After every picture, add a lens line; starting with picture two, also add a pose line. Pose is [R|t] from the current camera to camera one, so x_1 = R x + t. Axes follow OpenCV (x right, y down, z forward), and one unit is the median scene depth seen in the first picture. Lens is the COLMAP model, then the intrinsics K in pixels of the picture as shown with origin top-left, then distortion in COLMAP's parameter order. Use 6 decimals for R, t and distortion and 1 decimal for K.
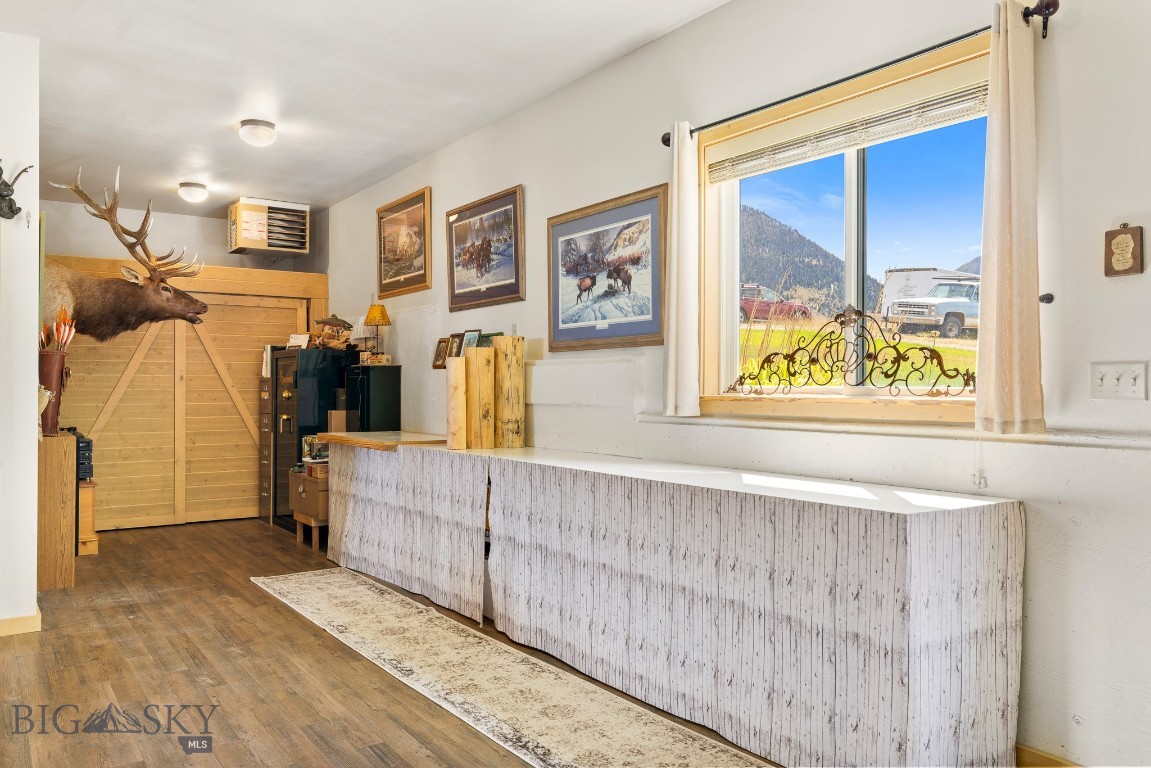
lens RADIAL K [[853.6, 0, 575.0], [0, 853.6, 381.8], [0, 0, 1]] dist [0.007972, 0.000787]
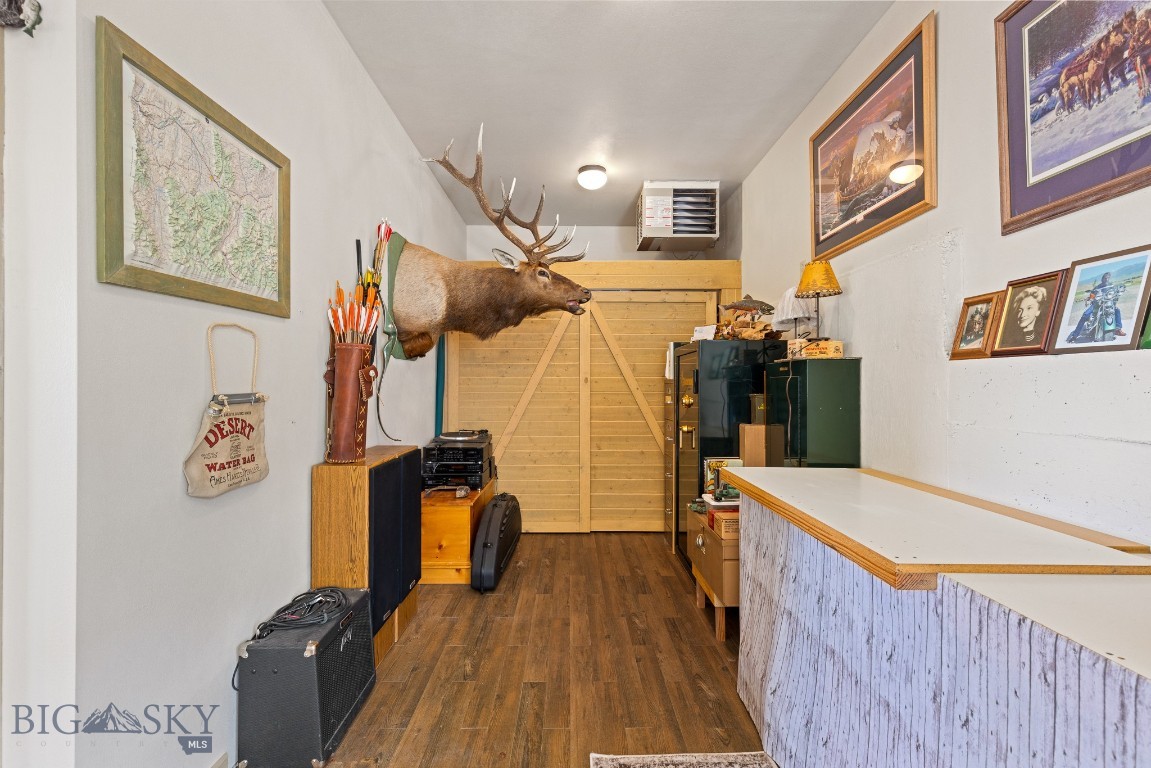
lens RADIAL K [[517.5, 0, 569.6], [0, 517.5, 386.5], [0, 0, 1]] dist [0.005397, -0.000691]
pose [[0.821560, 0.001466, -0.570121, -0.153165], [0.003847, 0.999960, 0.008115, -0.002330], [0.570110, -0.008860, 0.821521, 0.542321]]
